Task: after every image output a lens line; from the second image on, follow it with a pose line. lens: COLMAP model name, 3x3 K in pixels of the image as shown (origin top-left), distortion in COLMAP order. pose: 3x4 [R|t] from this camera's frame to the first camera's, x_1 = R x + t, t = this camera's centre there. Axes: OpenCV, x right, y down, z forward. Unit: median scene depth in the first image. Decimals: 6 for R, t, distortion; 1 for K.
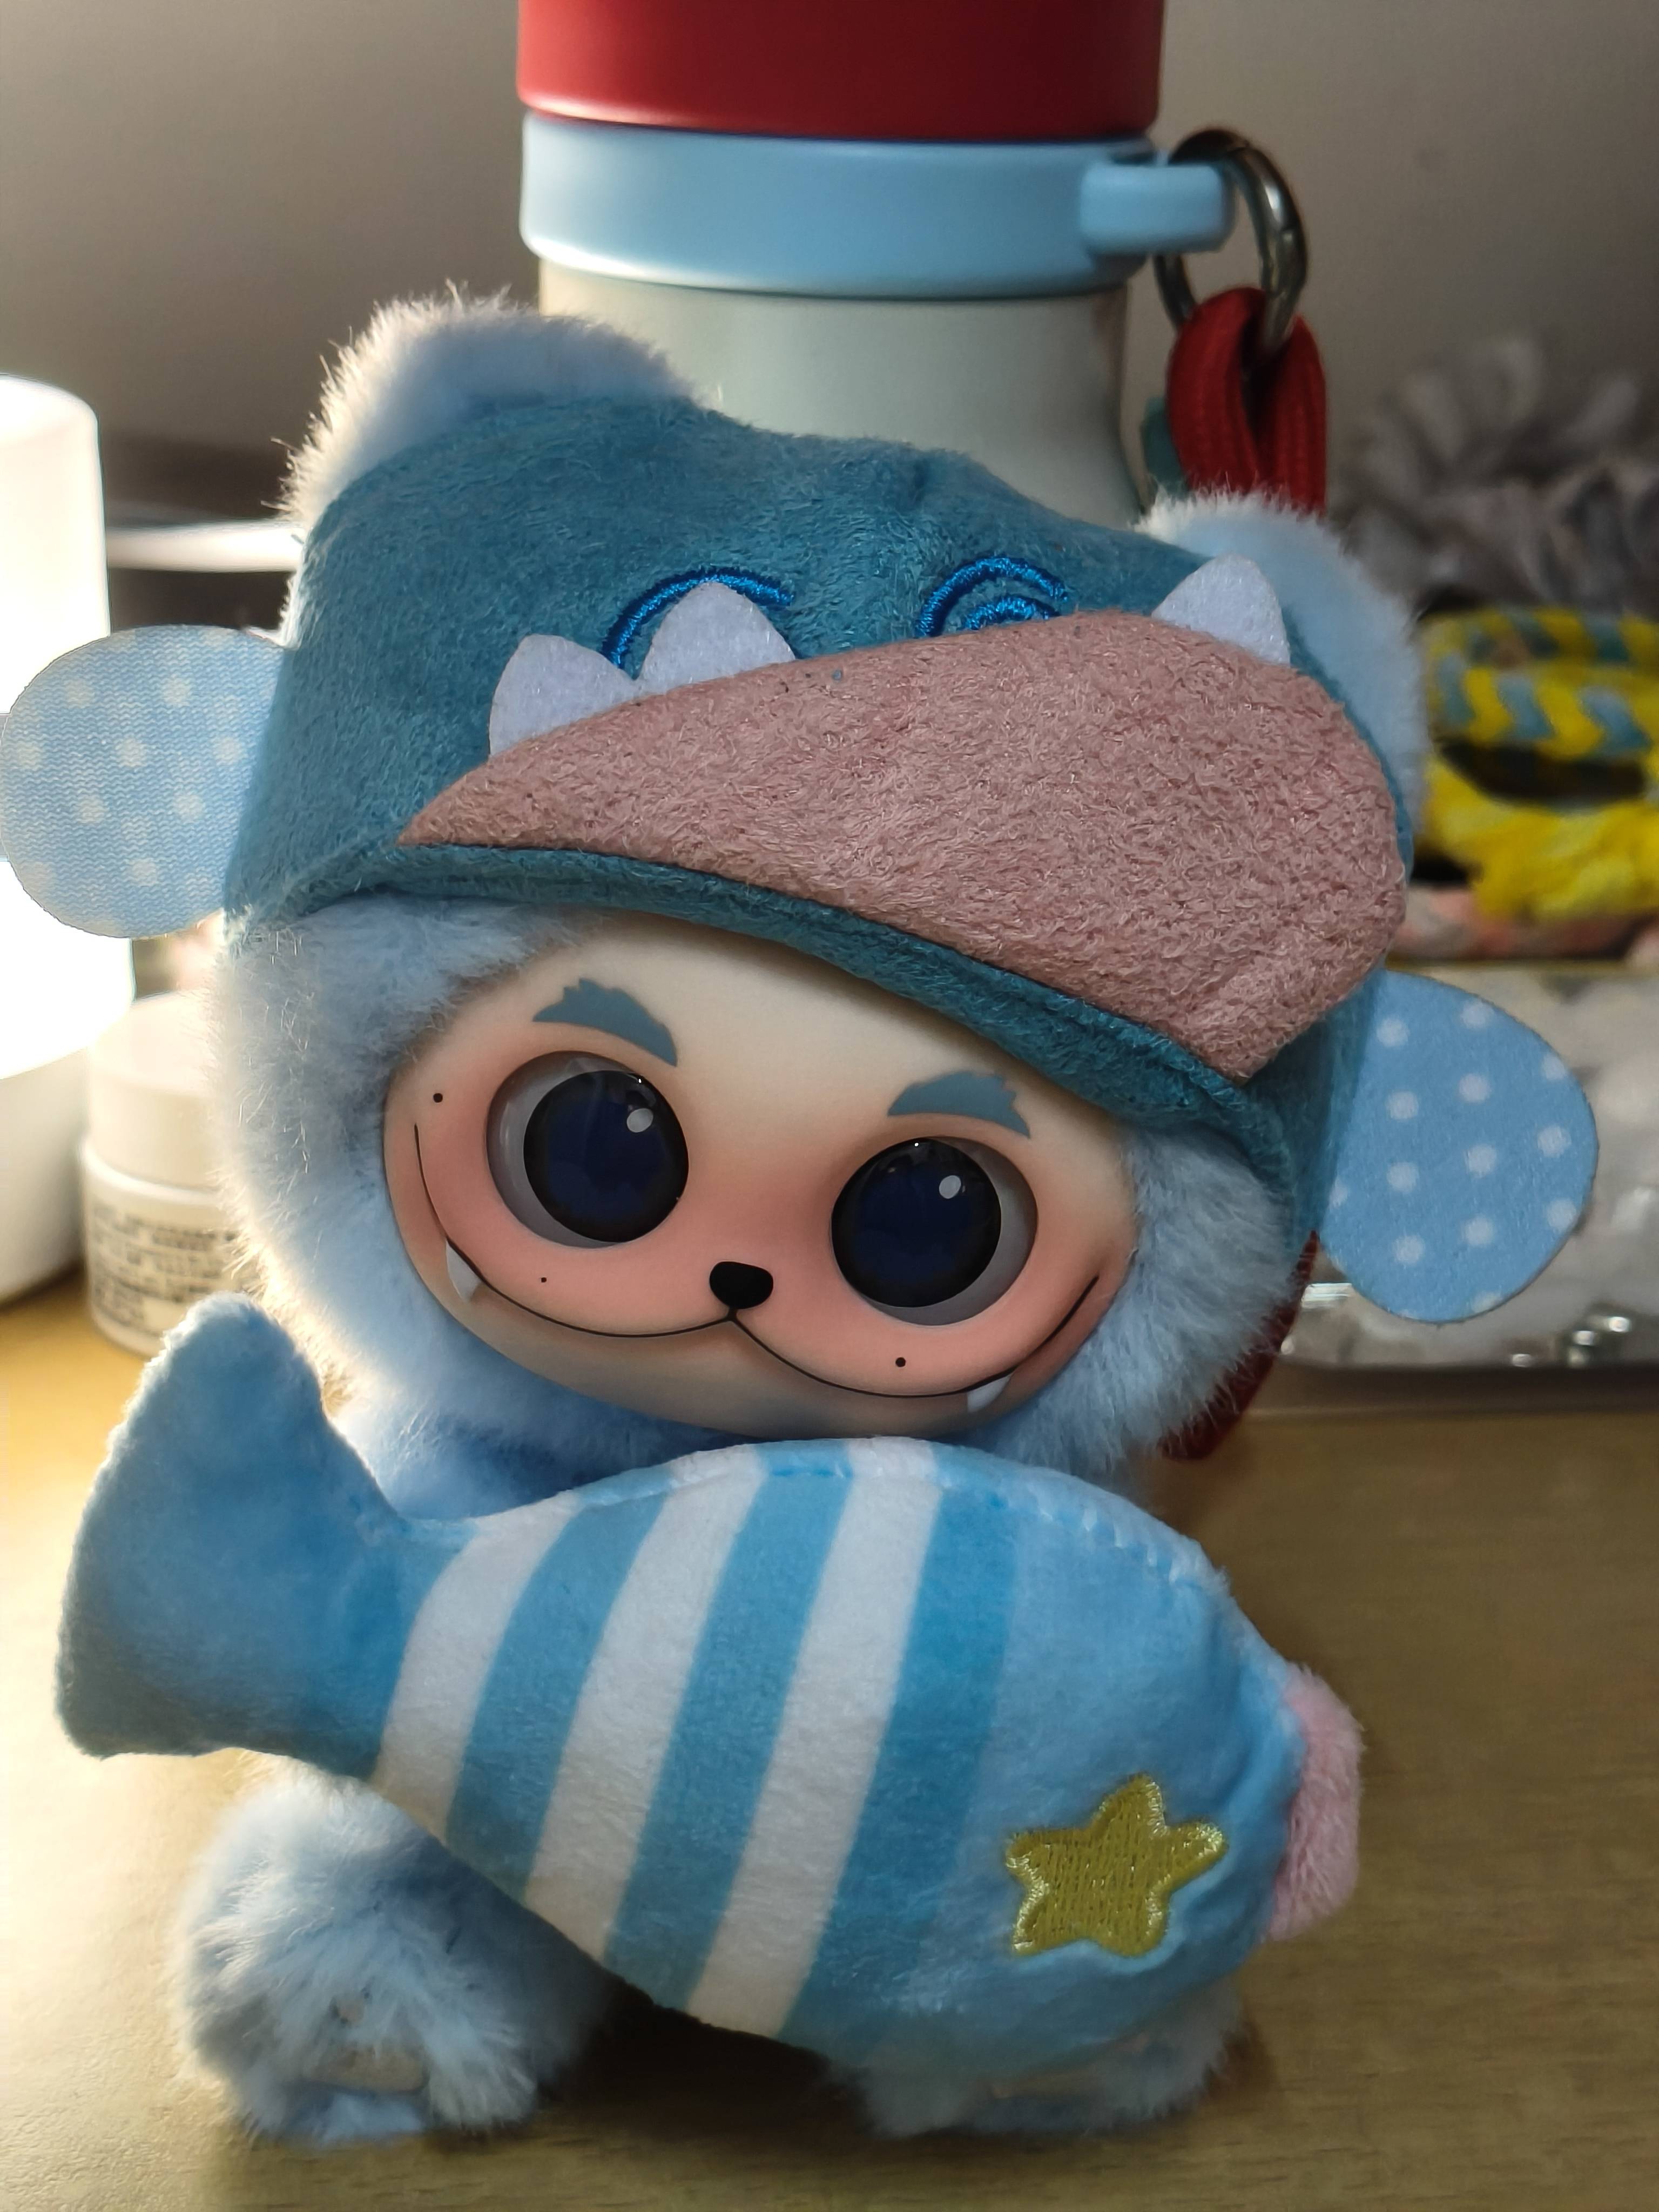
lens RADIAL K [[3738.4, 0, 829.5], [0, 3738.4, 1106.0], [0, 0, 1]] dist [-0.021279, -0.149070]
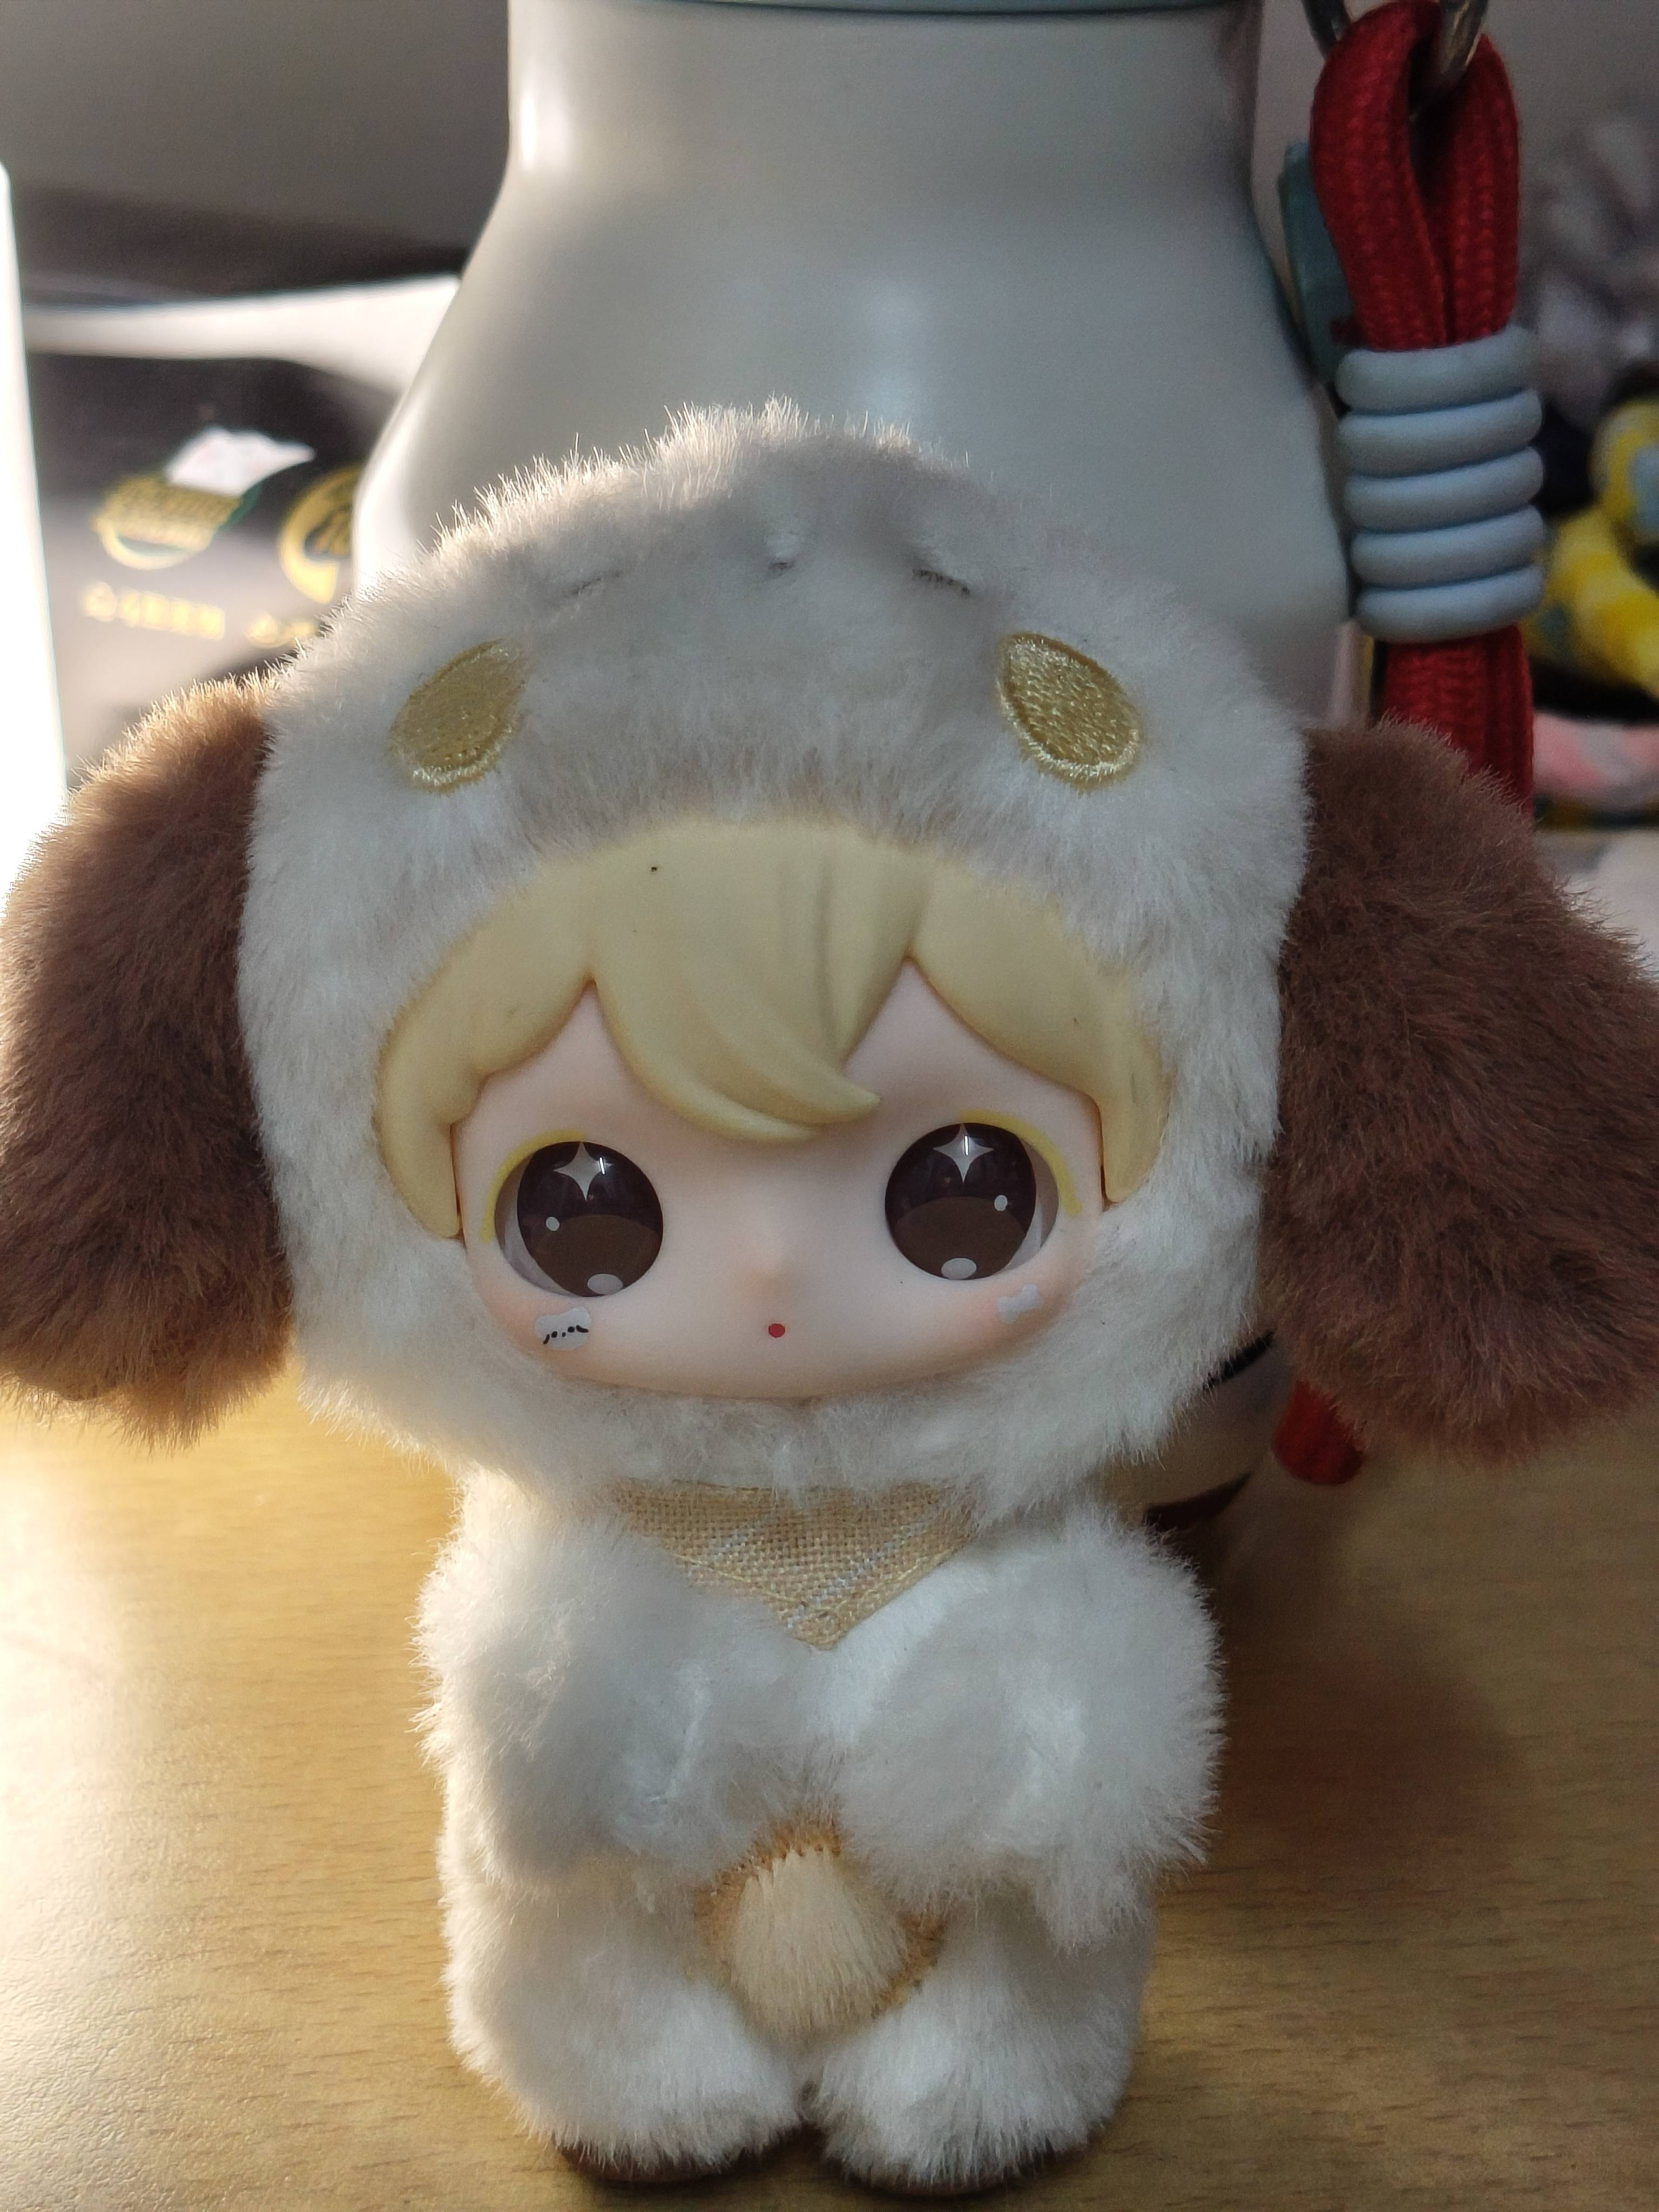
lens RADIAL K [[3738.4, 0, 829.5], [0, 3738.4, 1106.0], [0, 0, 1]] dist [-0.021279, -0.149070]
pose [[0.999234, 0.005921, -0.038680, 0.018269], [-0.003405, 0.997894, 0.064776, -0.034158], [0.038982, -0.064594, 0.997150, 0.179422]]
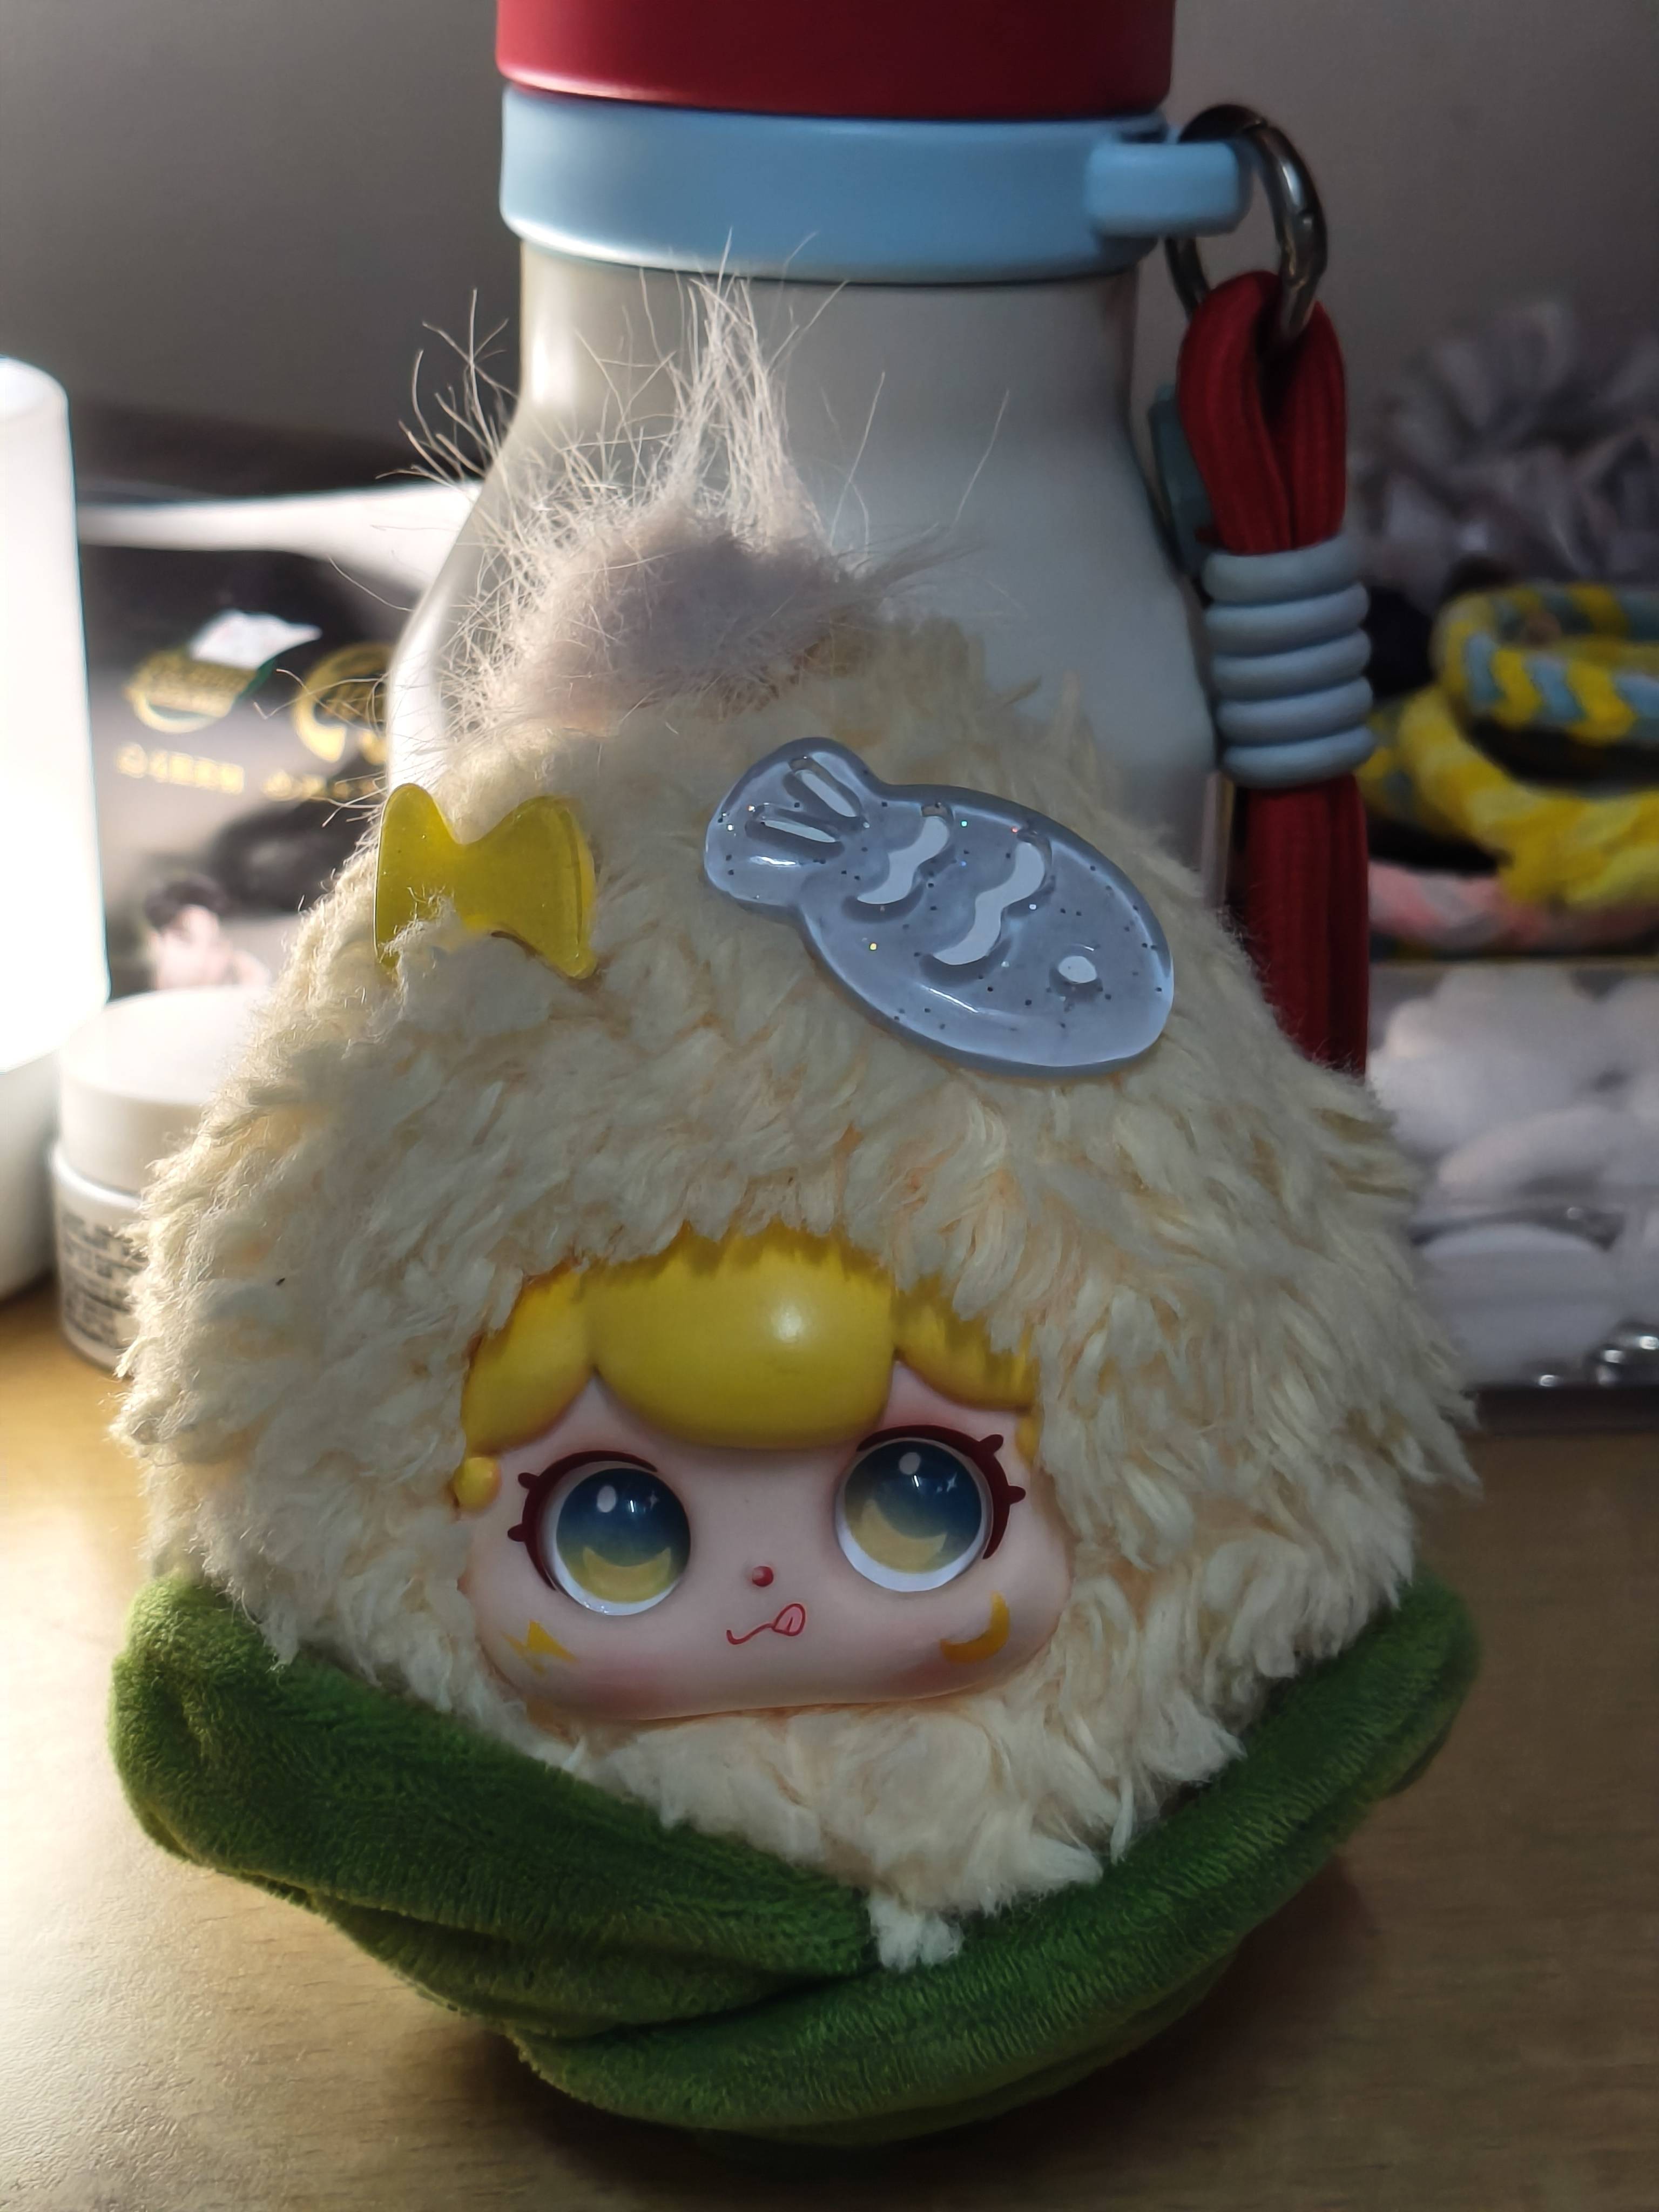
lens RADIAL K [[3738.4, 0, 829.5], [0, 3738.4, 1106.0], [0, 0, 1]] dist [-0.021279, -0.149070]
pose [[0.999963, 0.003309, -0.007901, 0.008012], [-0.003174, 0.999851, 0.016954, -0.018675], [0.007956, -0.016928, 0.999825, 0.039824]]
